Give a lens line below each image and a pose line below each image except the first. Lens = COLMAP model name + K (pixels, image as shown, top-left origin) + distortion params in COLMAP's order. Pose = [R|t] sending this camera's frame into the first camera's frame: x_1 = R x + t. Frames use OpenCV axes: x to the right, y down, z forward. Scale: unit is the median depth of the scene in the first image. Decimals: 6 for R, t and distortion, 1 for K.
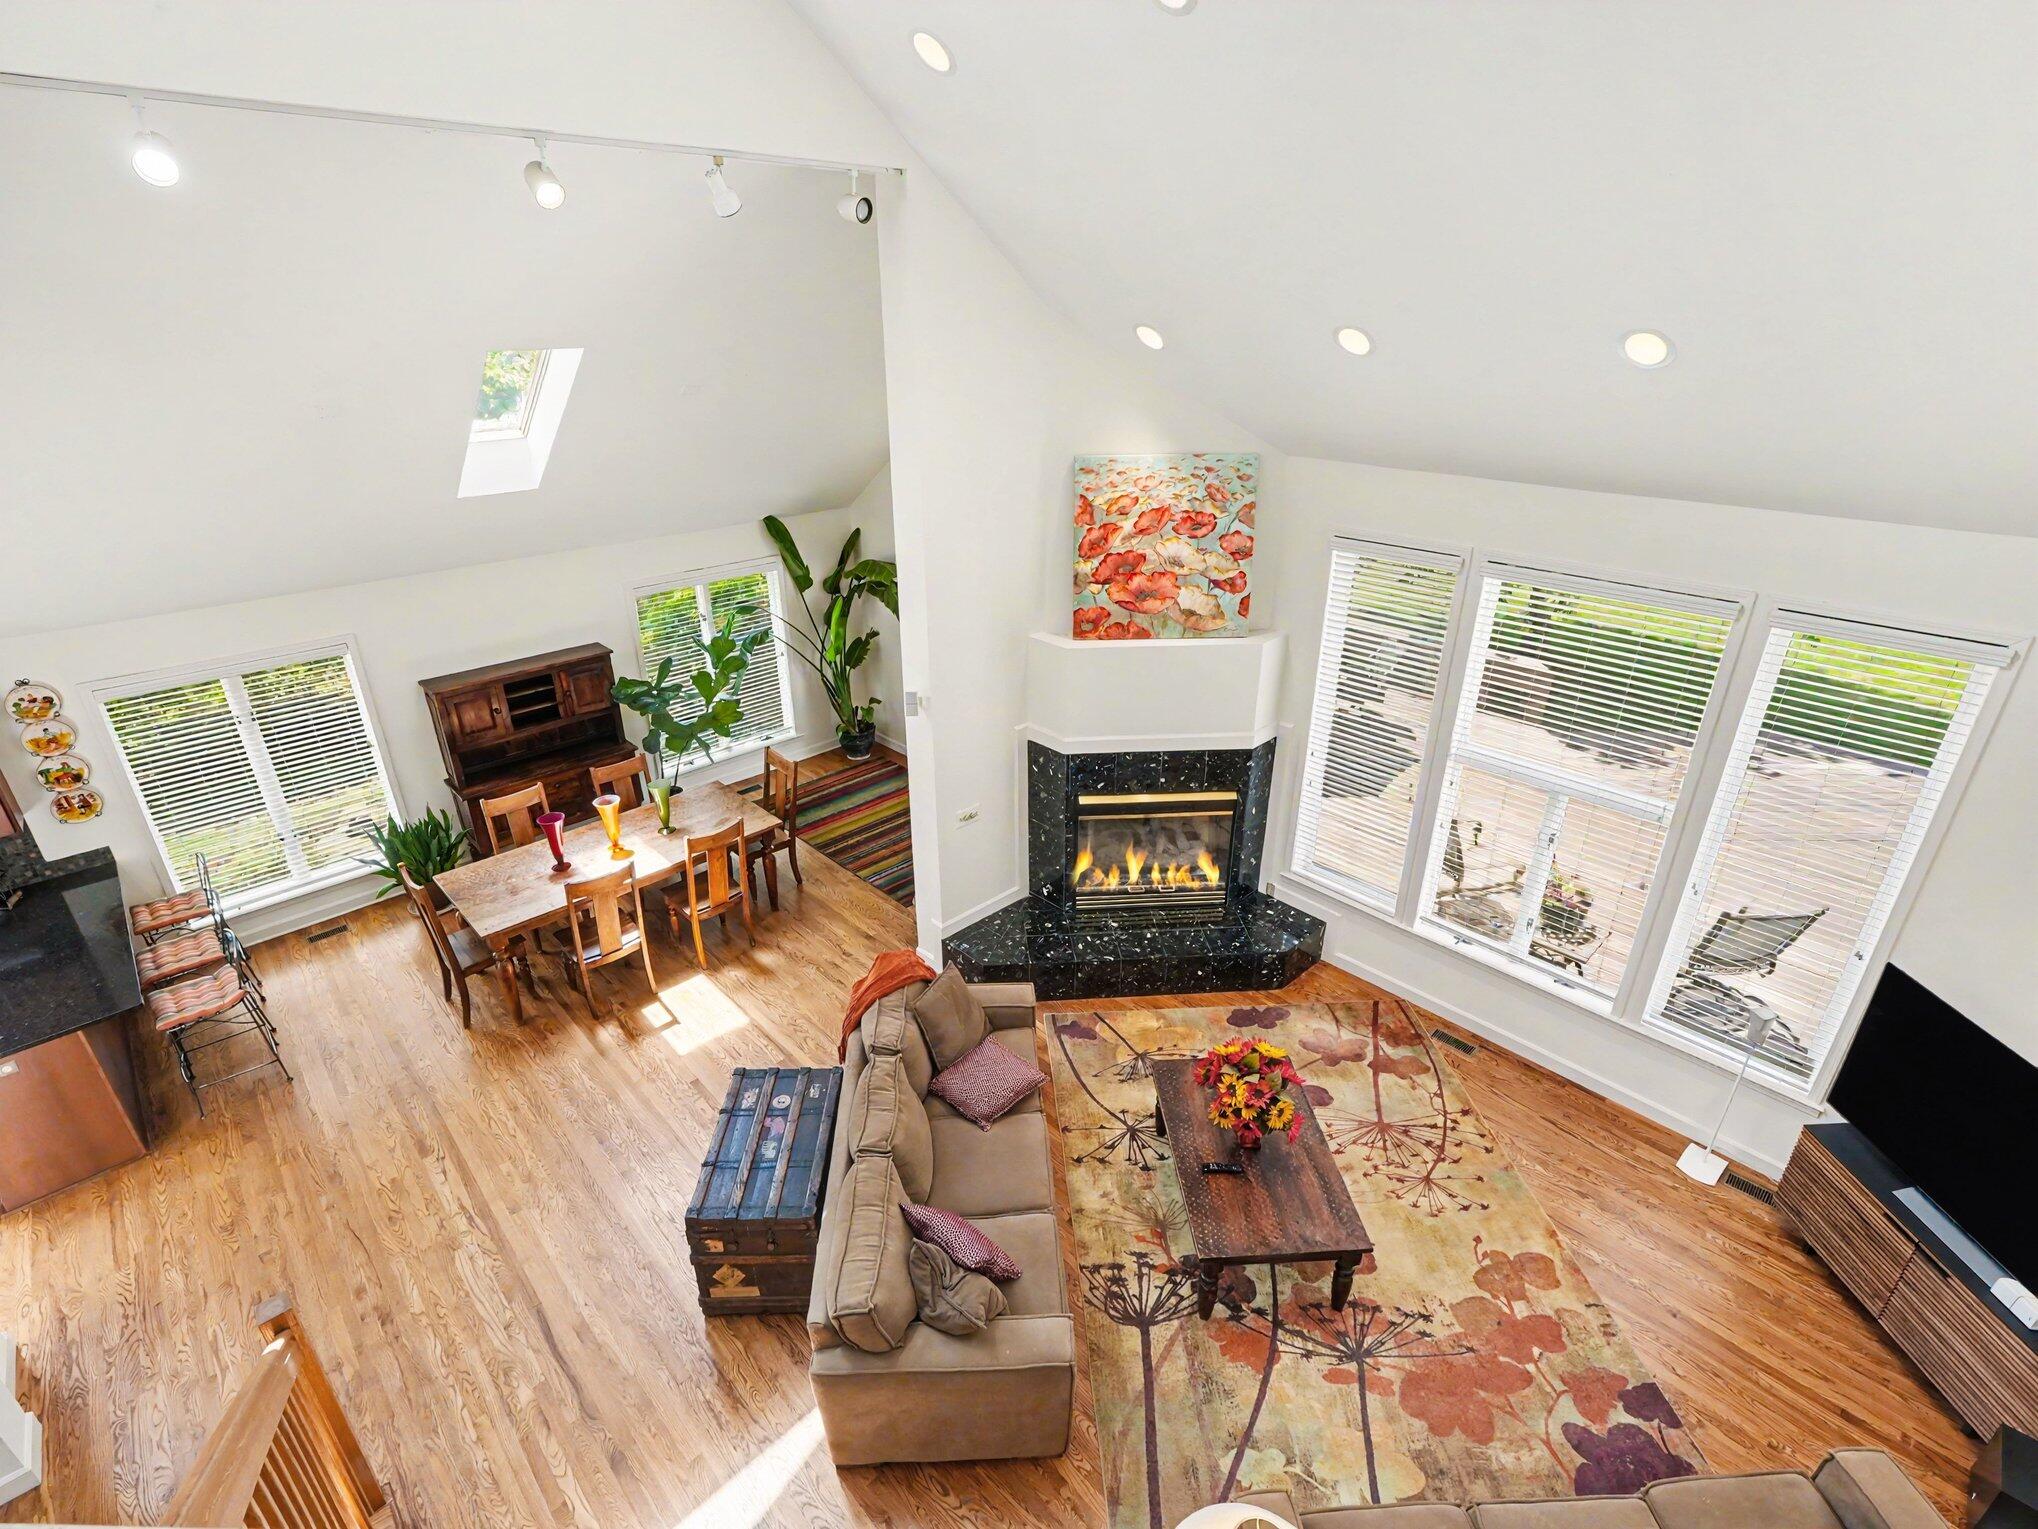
lens RADIAL K [[957.9, 0, 1010.2], [0, 957.9, 755.4], [0, 0, 1]] dist [-0.018574, 0.009388]
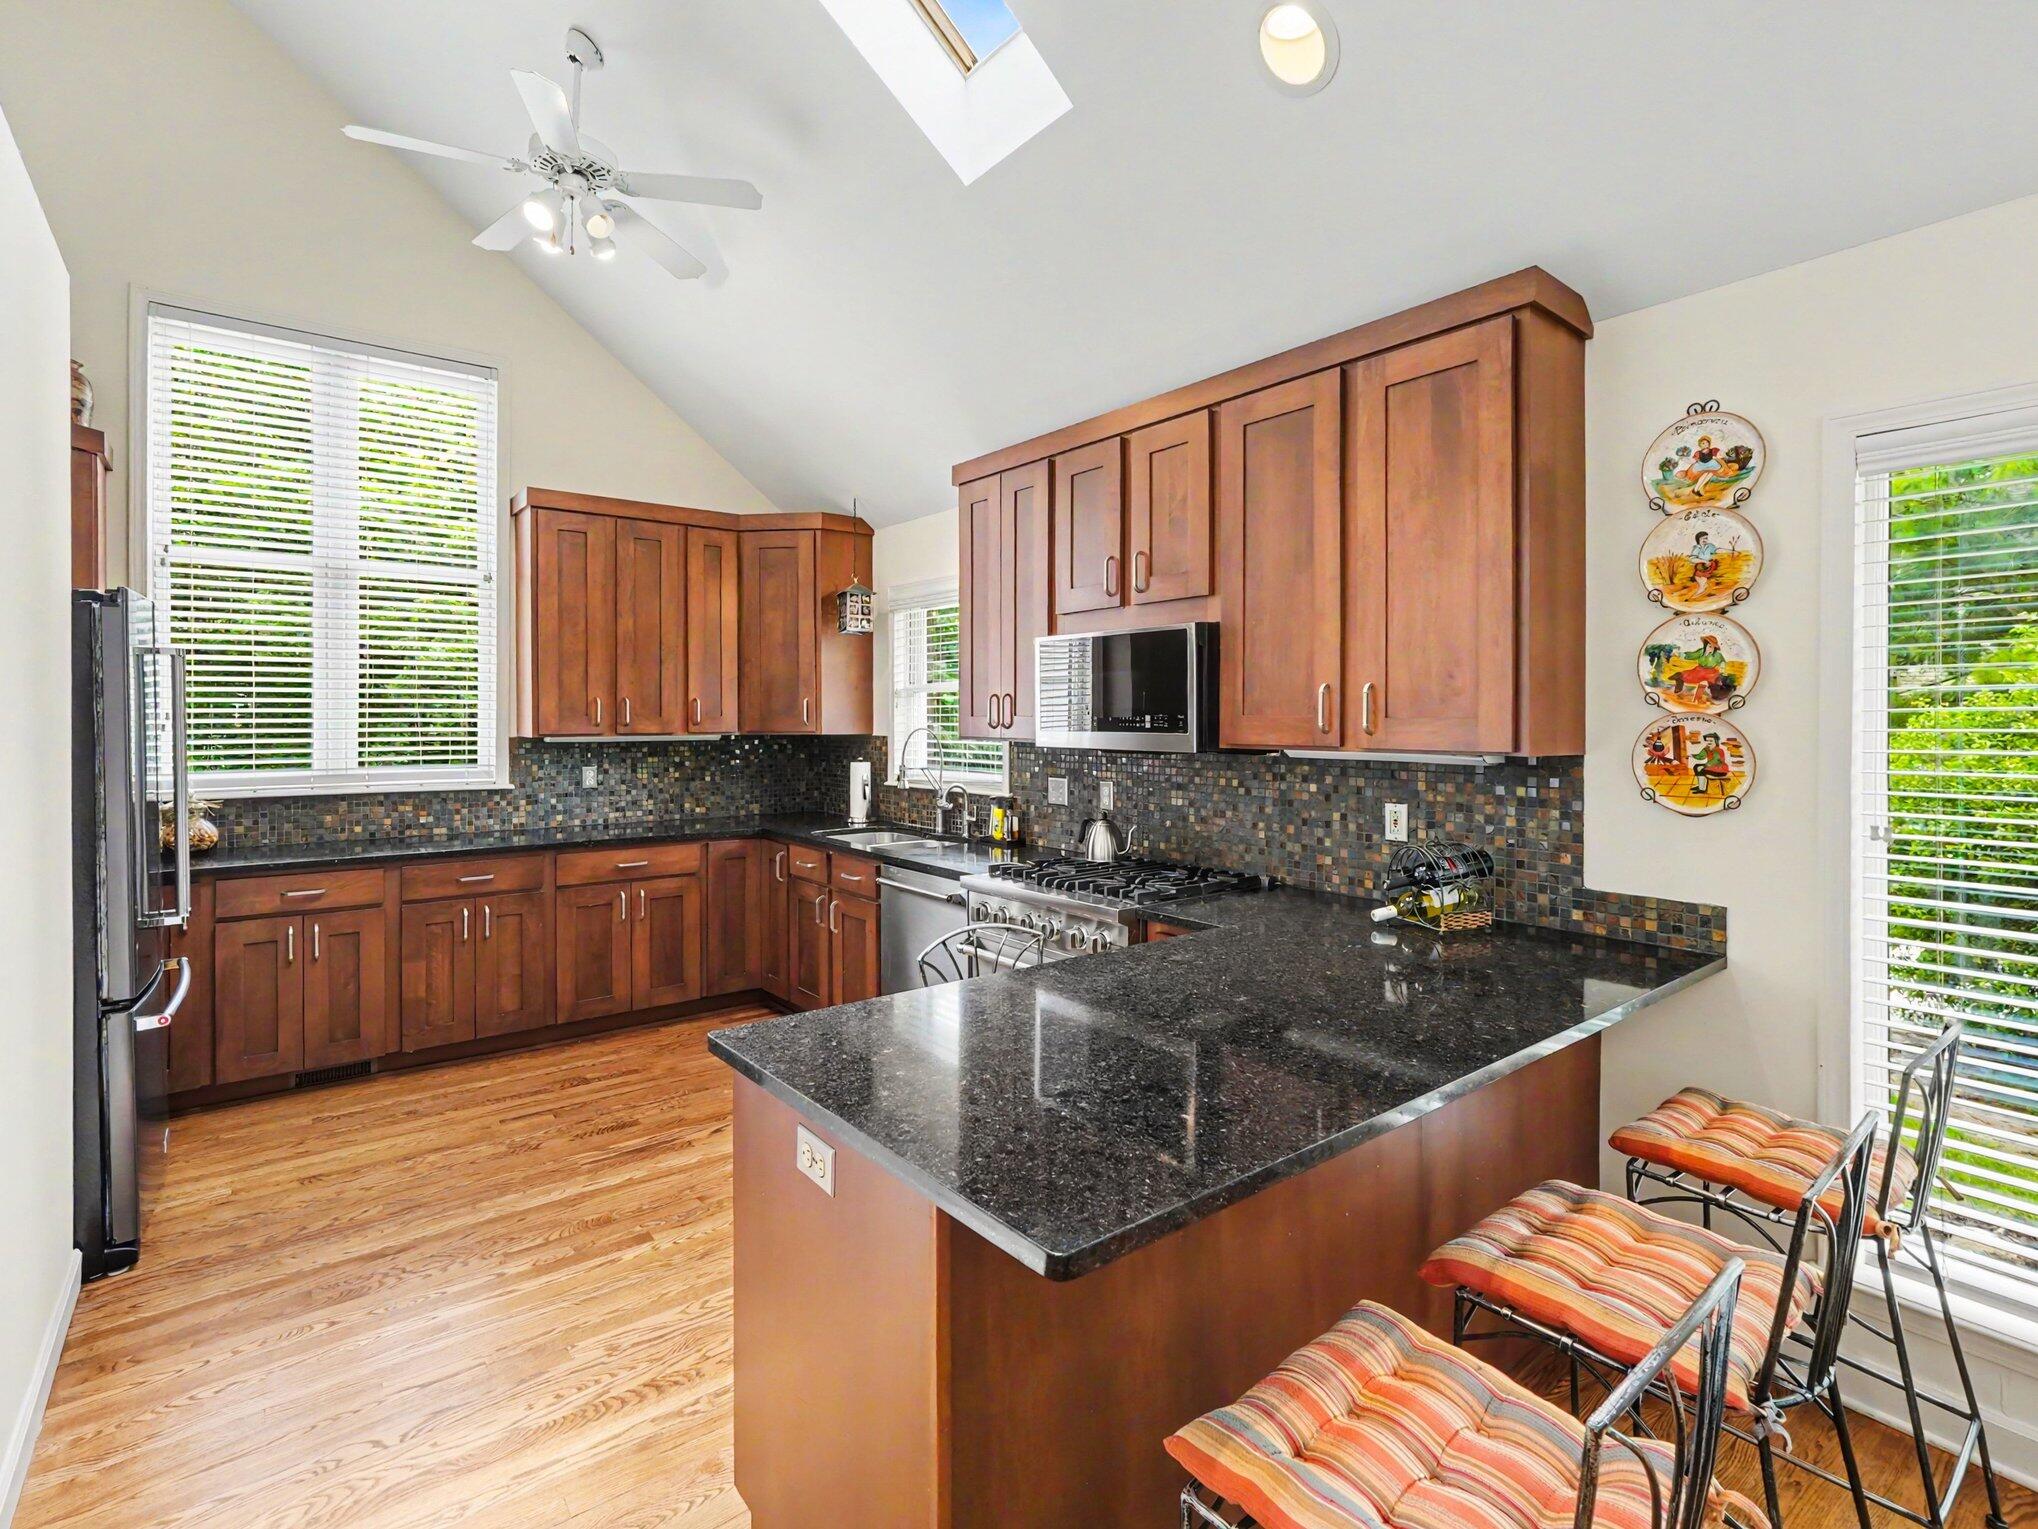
lens RADIAL K [[987.5, 0, 1020.9], [0, 987.5, 719.8], [0, 0, 1]] dist [-0.000759, -0.000102]
pose [[-0.096860, 0.010740, -0.995240, -0.568318], [-0.413124, 0.909300, 0.050019, 0.121714], [0.905509, 0.416003, -0.083638, 0.771322]]
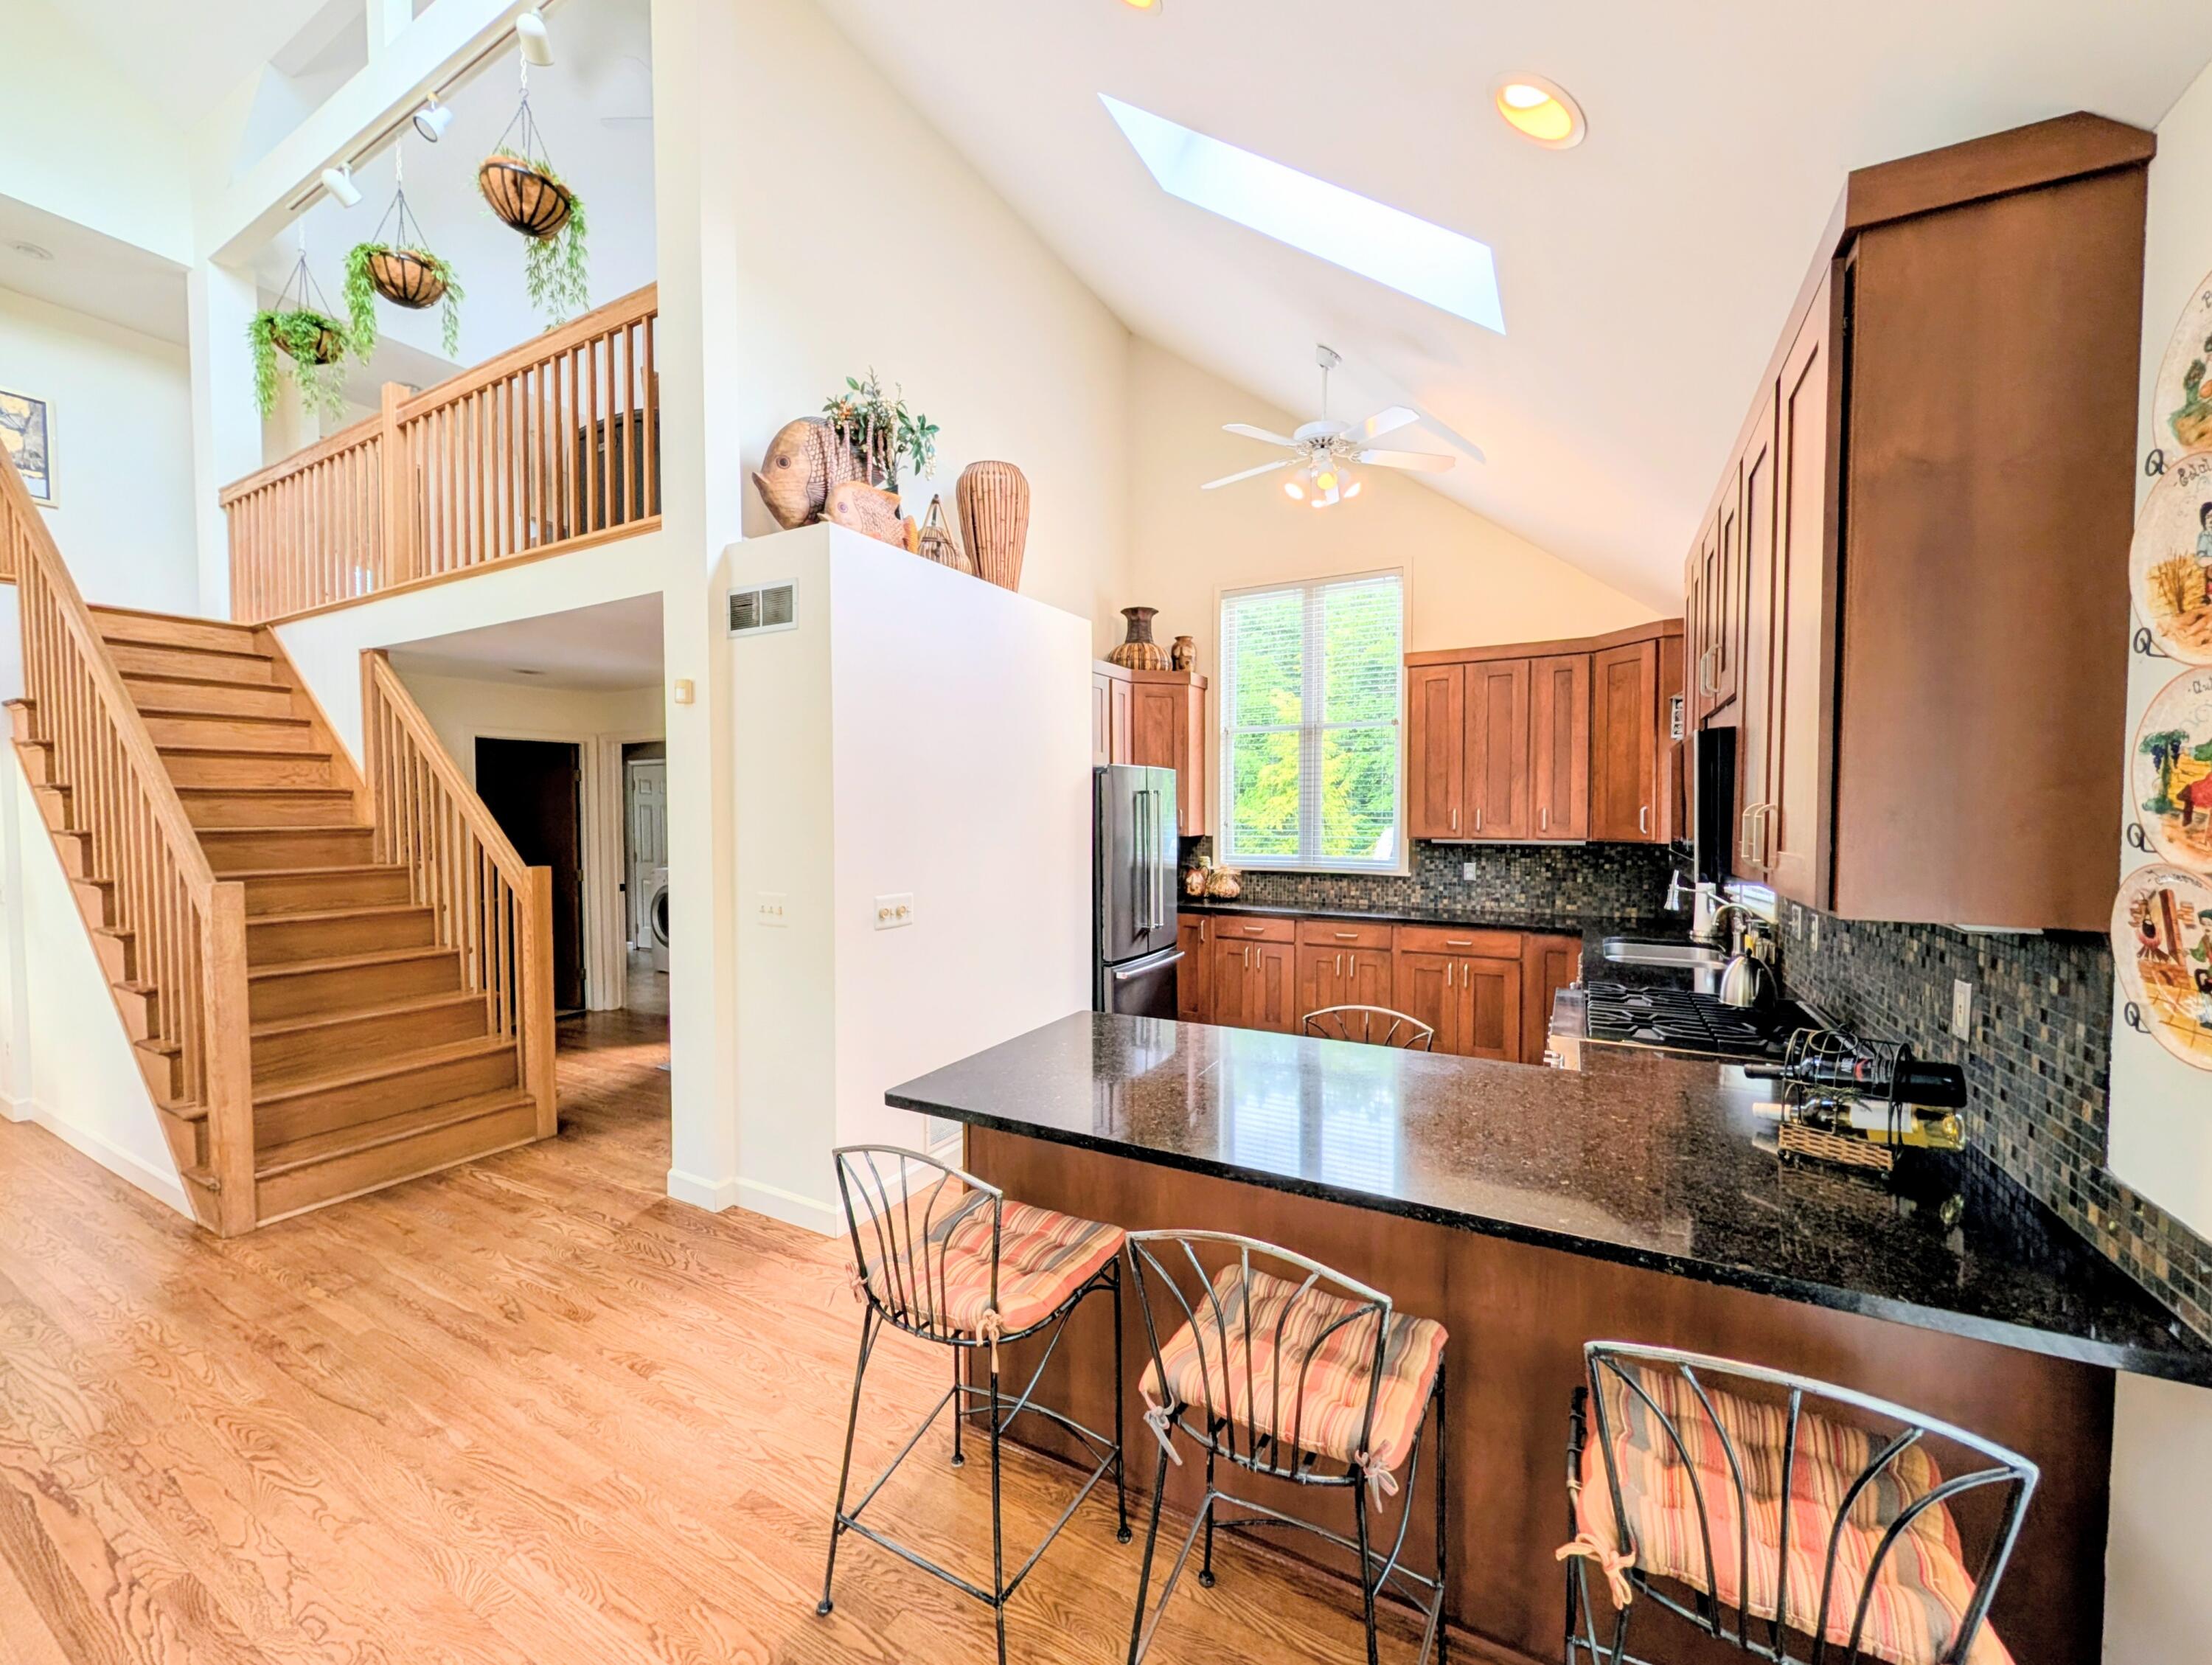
lens RADIAL K [[879.2, 0, 1106.0], [0, 879.2, 832.5], [0, 0, 1]] dist [0.033230, -0.000042]
pose [[-0.955642, 0.016106, -0.294090, -0.716186], [-0.114243, 0.900061, 0.420522, -0.024487], [0.271472, 0.435466, -0.858296, 1.063845]]
